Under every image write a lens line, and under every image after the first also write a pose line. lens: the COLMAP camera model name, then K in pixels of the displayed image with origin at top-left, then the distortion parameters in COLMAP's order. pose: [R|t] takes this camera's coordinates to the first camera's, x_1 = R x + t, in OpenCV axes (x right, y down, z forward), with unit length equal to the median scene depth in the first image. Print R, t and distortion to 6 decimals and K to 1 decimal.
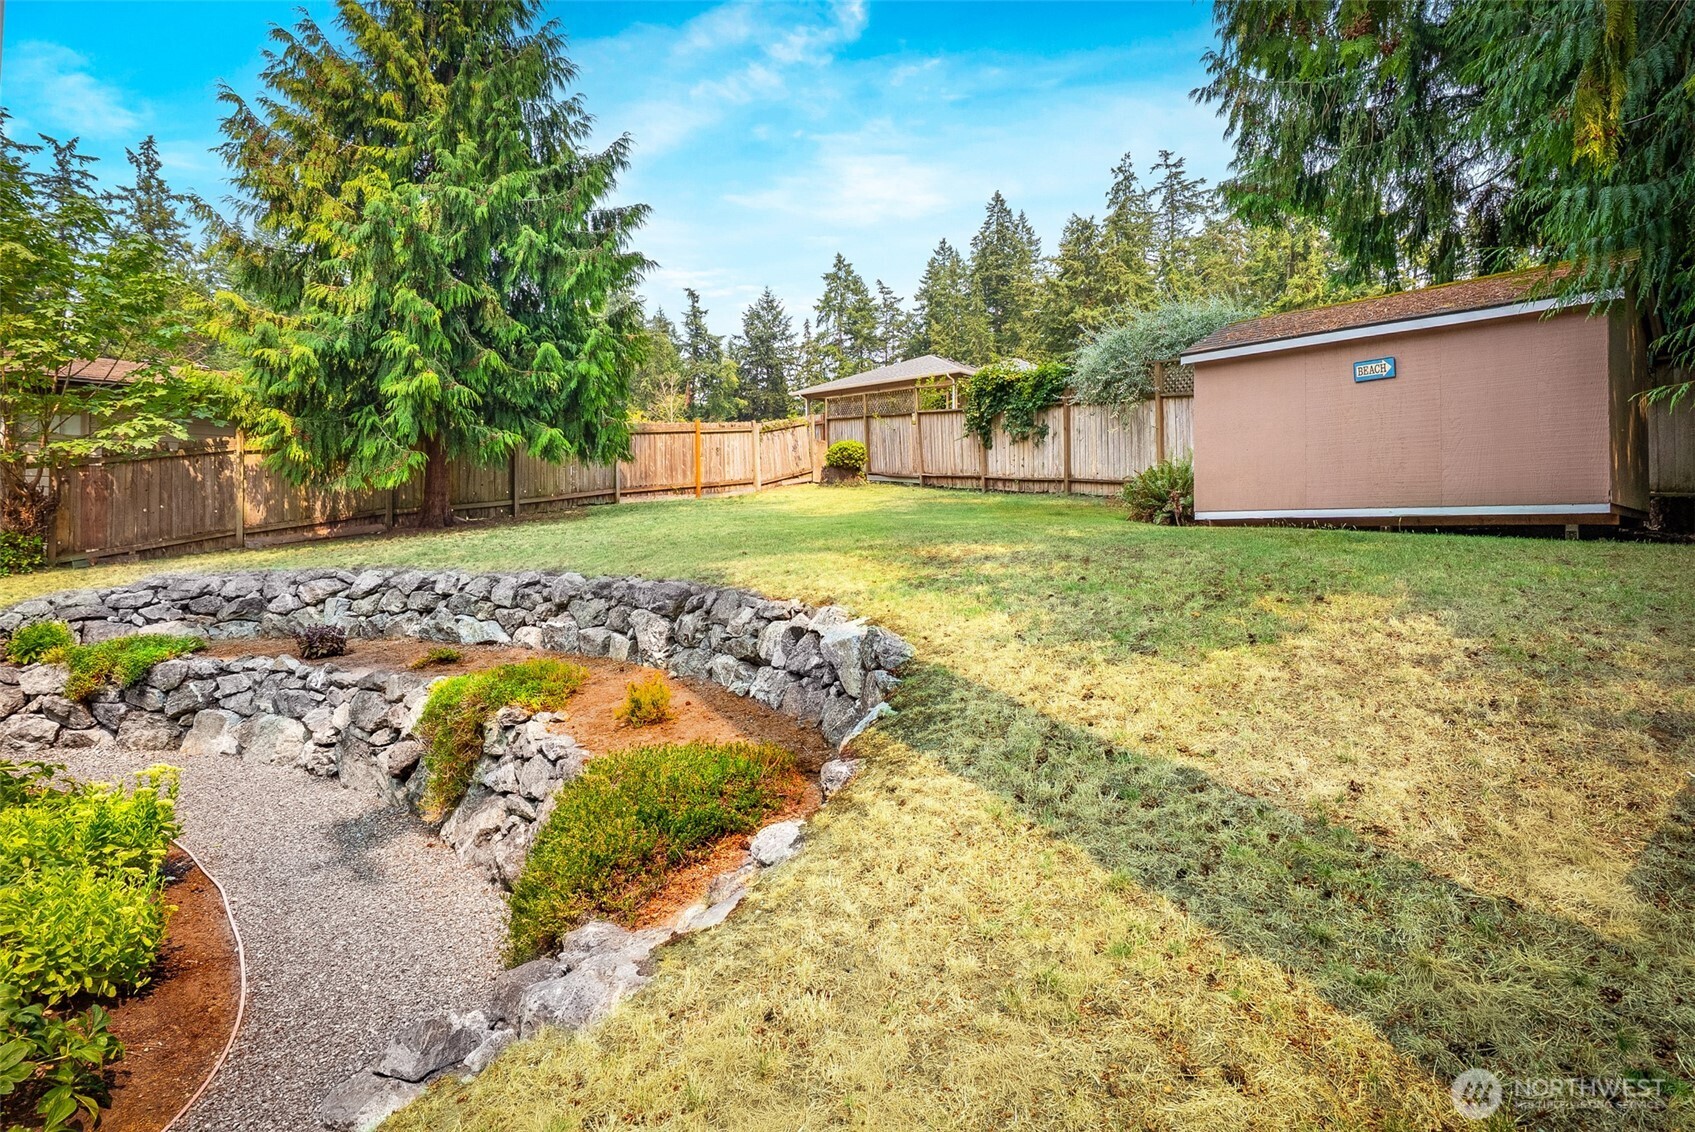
lens RADIAL K [[890.1, 0, 846.3], [0, 890.1, 513.8], [0, 0, 1]] dist [0.001555, 0.001194]
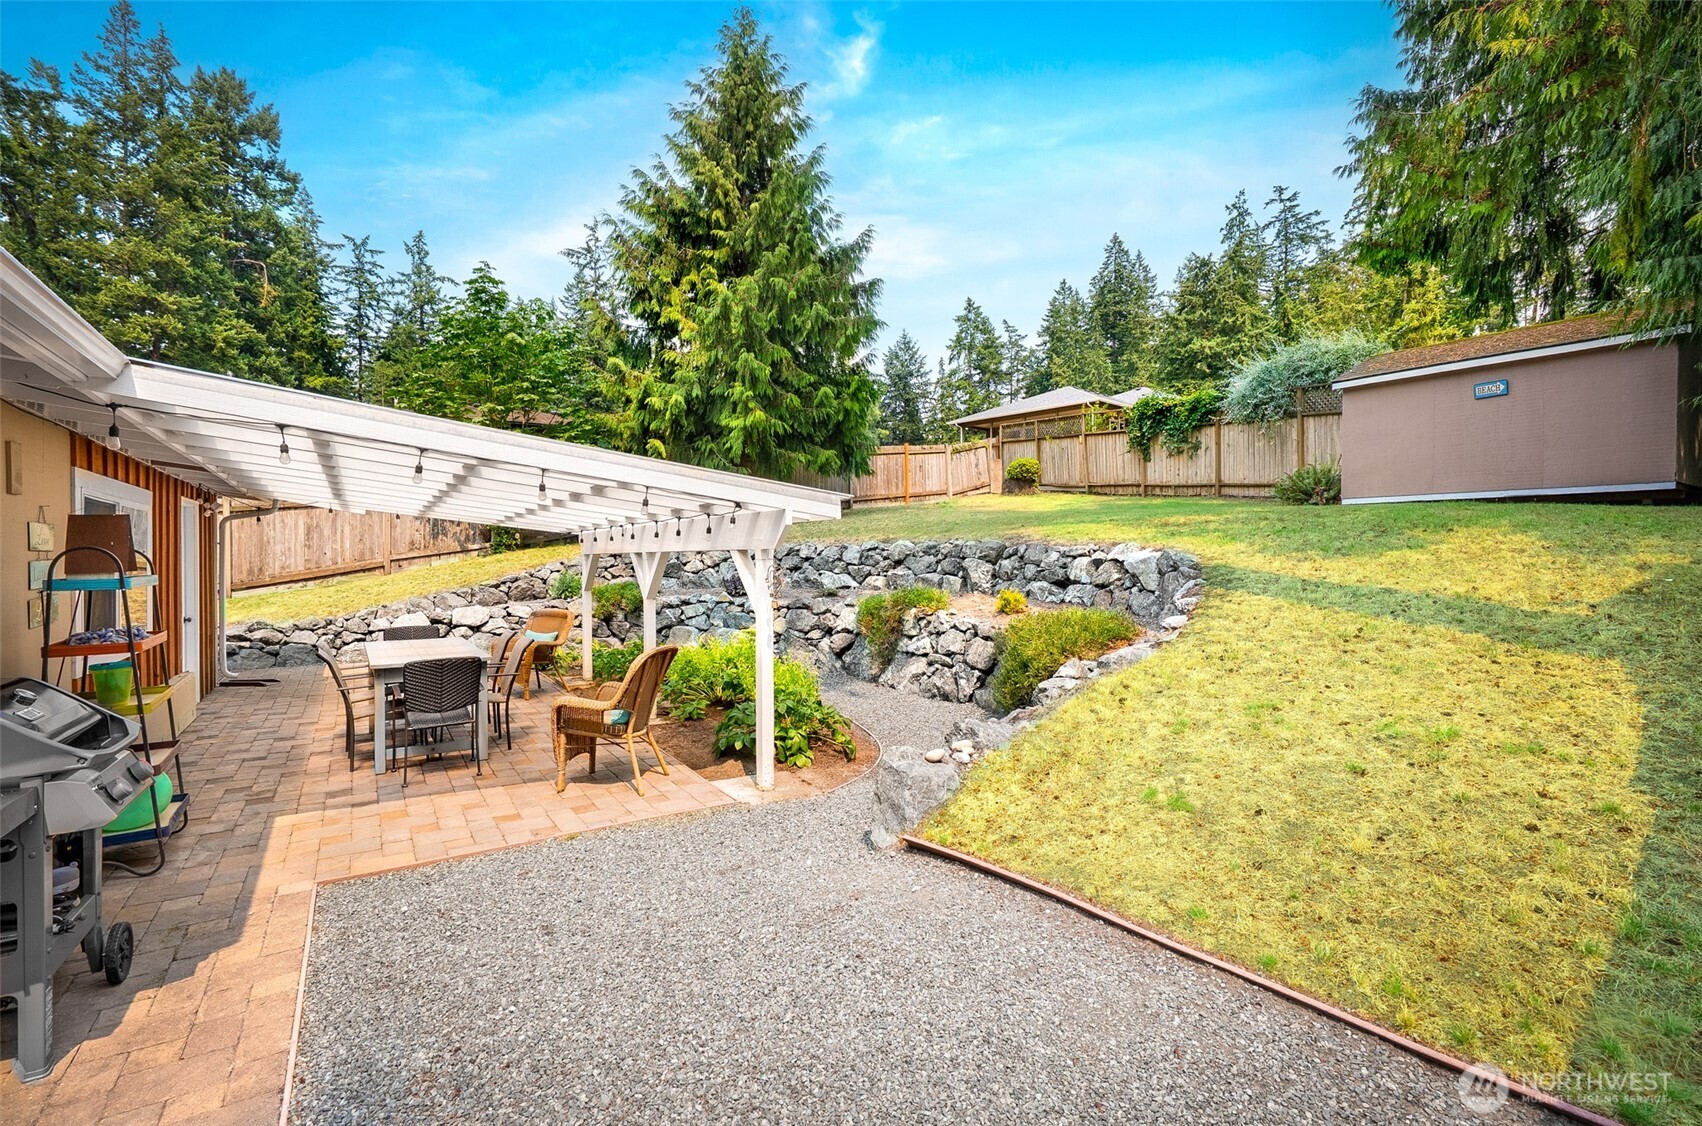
lens RADIAL K [[787.7, 0, 855.3], [0, 787.7, 559.3], [0, 0, 1]] dist [-0.001215, -0.000005]
pose [[0.989906, -0.000353, -0.141725, -0.100977], [0.005299, 0.999390, 0.034524, 0.026158], [0.141627, -0.034927, 0.989304, -0.171609]]
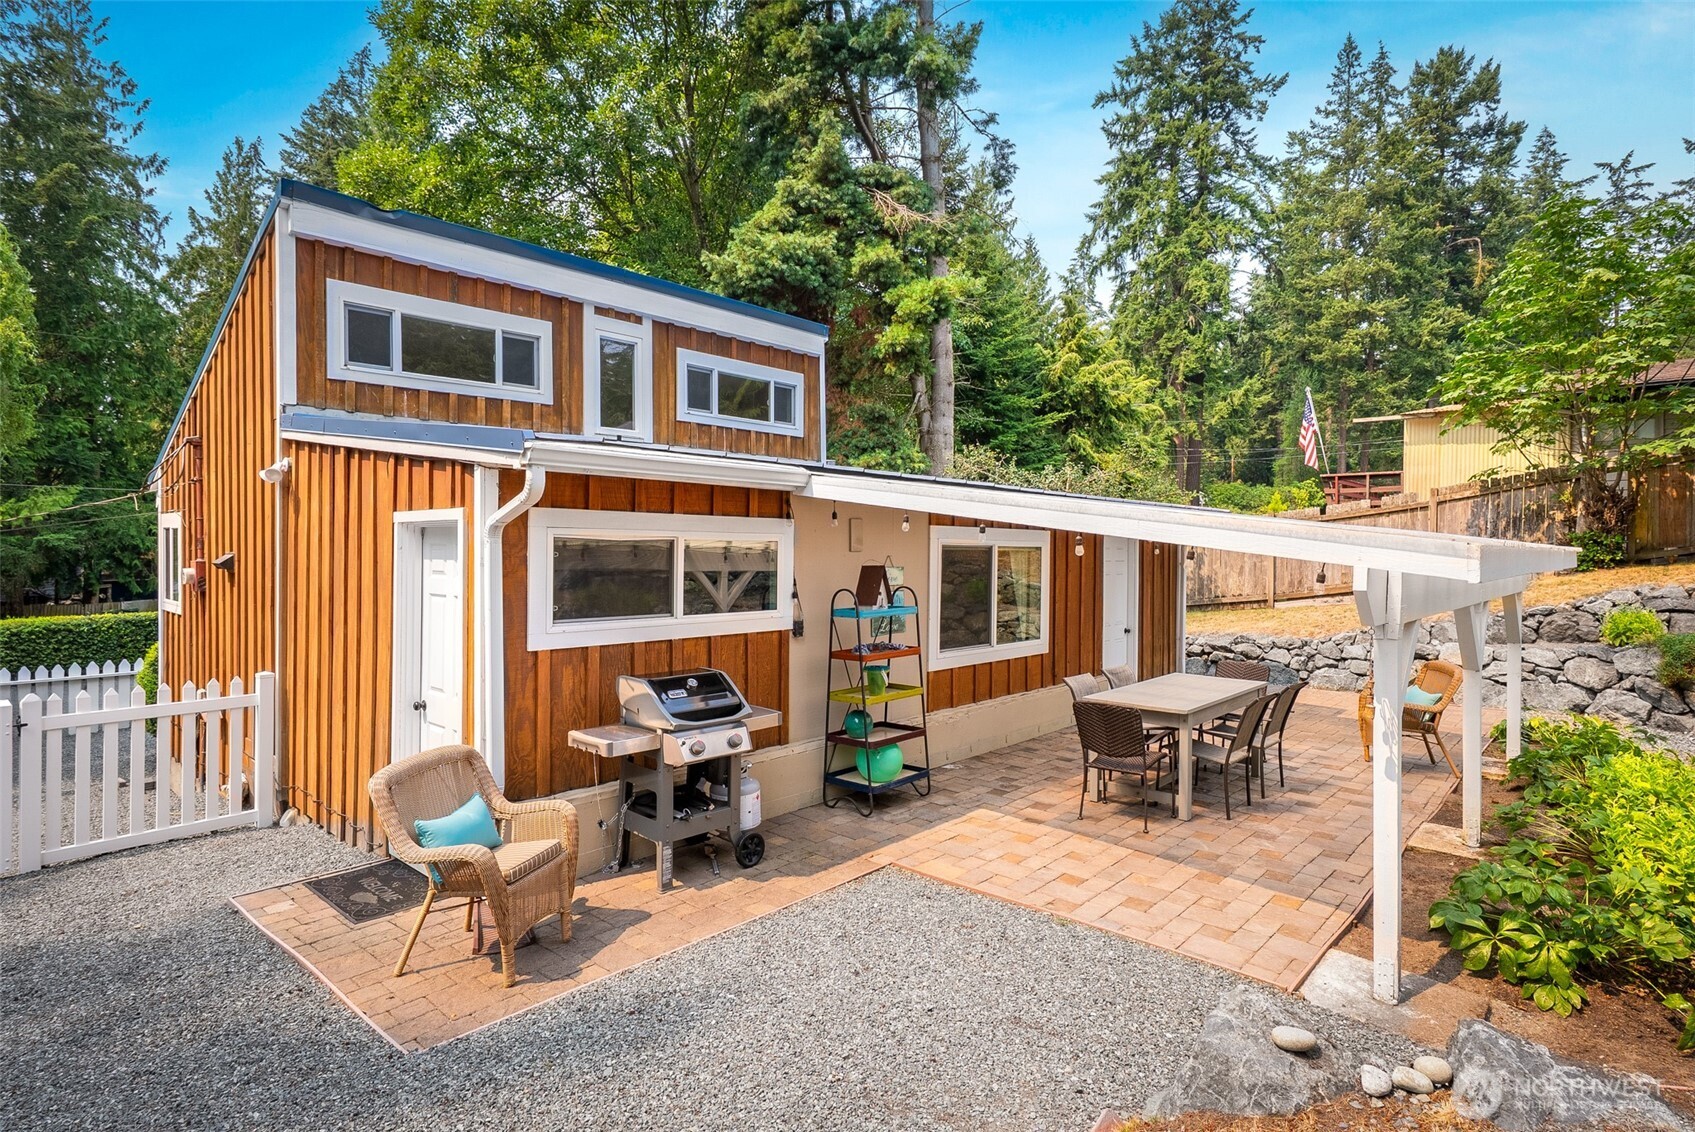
lens RADIAL K [[857.6, 0, 848.2], [0, 857.6, 552.3], [0, 0, 1]] dist [0.002439, 0.000981]
pose [[0.119988, 0.008877, -0.992736, 0.011754], [0.021239, 0.999708, 0.011507, 0.010218], [0.992548, -0.022466, 0.119765, -0.036814]]
